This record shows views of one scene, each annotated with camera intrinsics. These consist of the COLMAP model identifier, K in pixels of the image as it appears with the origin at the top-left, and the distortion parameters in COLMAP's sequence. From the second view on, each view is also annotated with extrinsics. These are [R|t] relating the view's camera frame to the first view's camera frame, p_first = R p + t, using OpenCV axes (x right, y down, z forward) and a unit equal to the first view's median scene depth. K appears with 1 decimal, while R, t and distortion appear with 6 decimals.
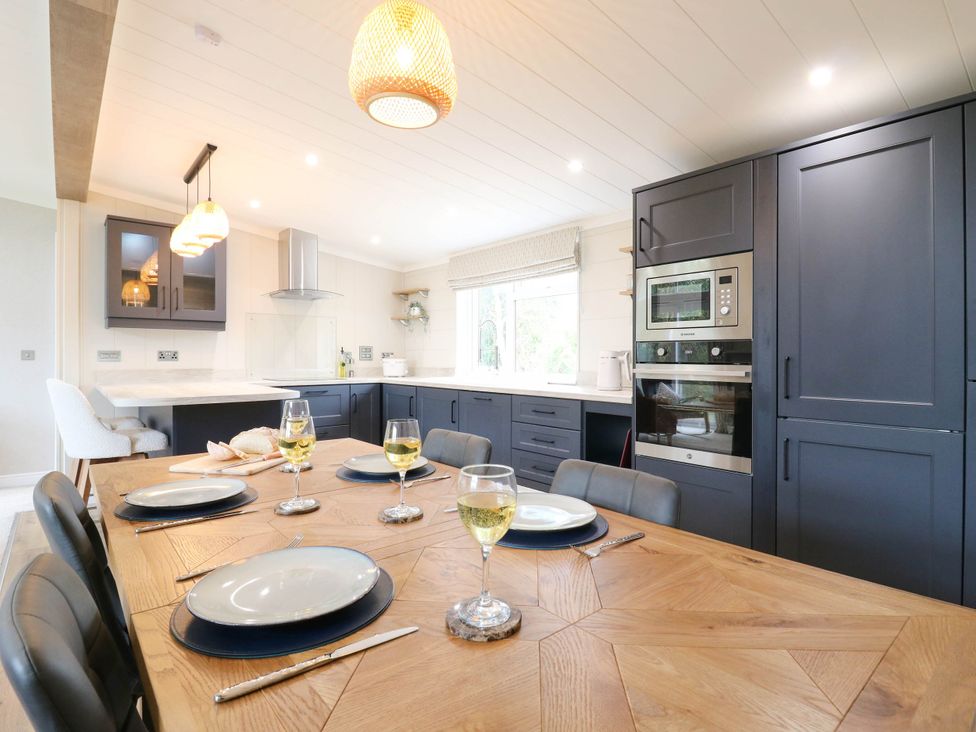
lens RADIAL K [[512.3, 0, 490.8], [0, 512.3, 357.6], [0, 0, 1]] dist [-0.004207, -0.011643]
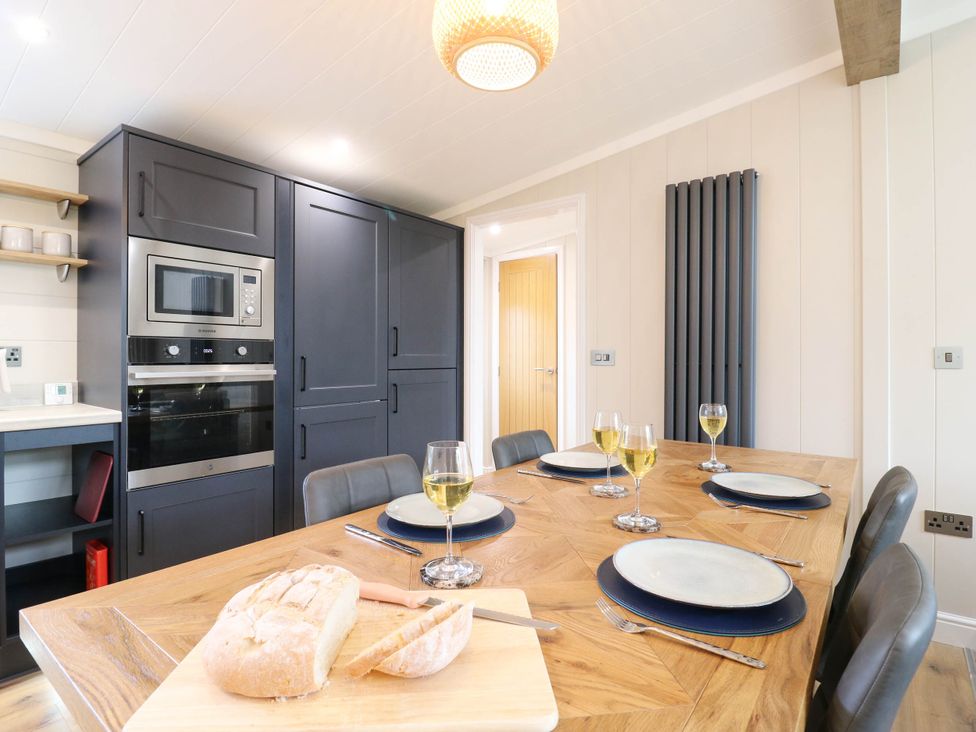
lens RADIAL K [[512.3, 0, 490.8], [0, 512.3, 357.6], [0, 0, 1]] dist [-0.004207, -0.011643]
pose [[-0.206346, -0.006293, 0.978459, -0.363672], [0.001558, 0.999976, 0.006760, -0.002867], [-0.978478, 0.002919, -0.206331, 0.436822]]
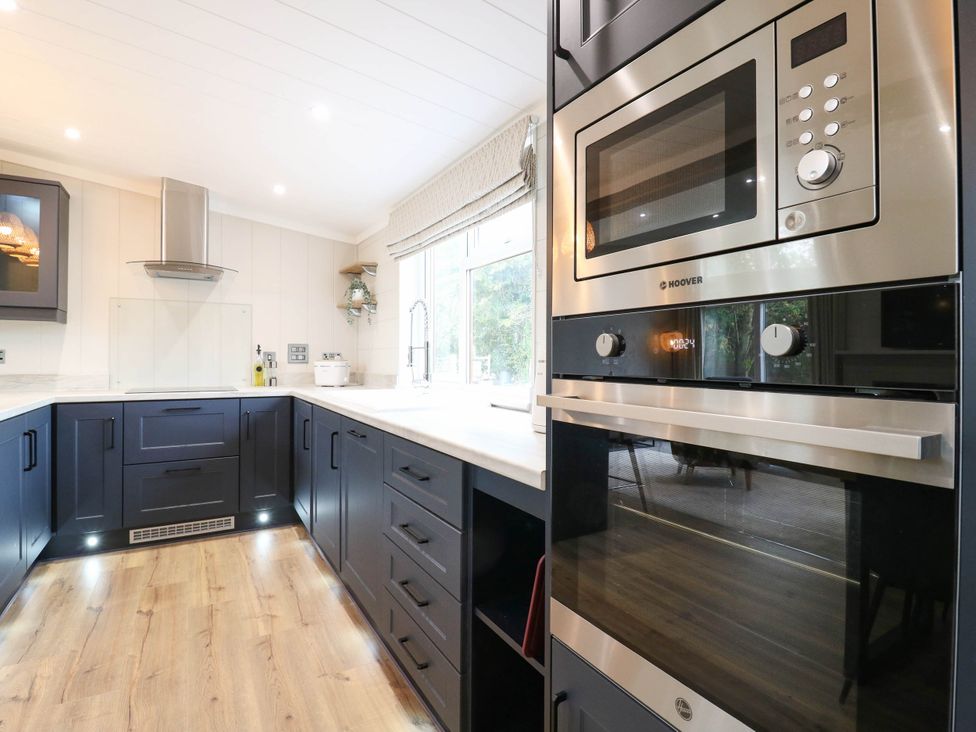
lens RADIAL K [[512.3, 0, 490.8], [0, 512.3, 357.6], [0, 0, 1]] dist [-0.004207, -0.011643]
pose [[0.986189, 0.001594, -0.165617, 0.203728], [-0.002149, 0.999993, -0.003171, -0.001312], [0.165610, 0.003483, 0.986185, 0.434099]]
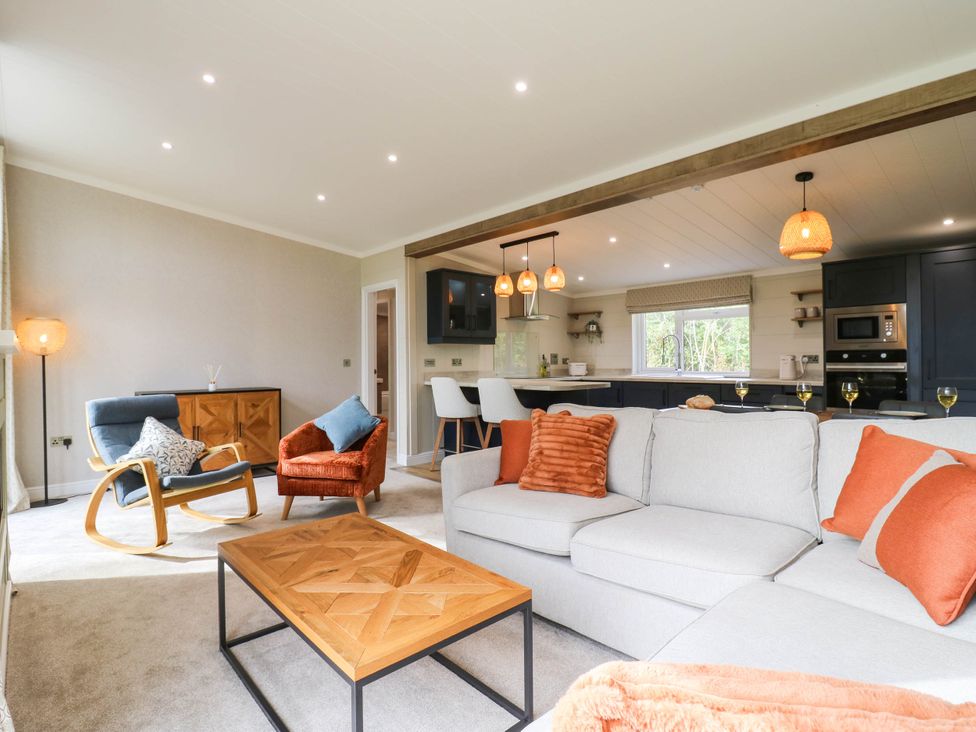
lens RADIAL K [[512.3, 0, 490.8], [0, 512.3, 357.6], [0, 0, 1]] dist [-0.004207, -0.011643]
pose [[0.998975, -0.011345, 0.043827, -0.635965], [0.011714, 0.999898, -0.008180, -0.003669], [-0.043729, 0.008685, 0.999006, -0.469029]]
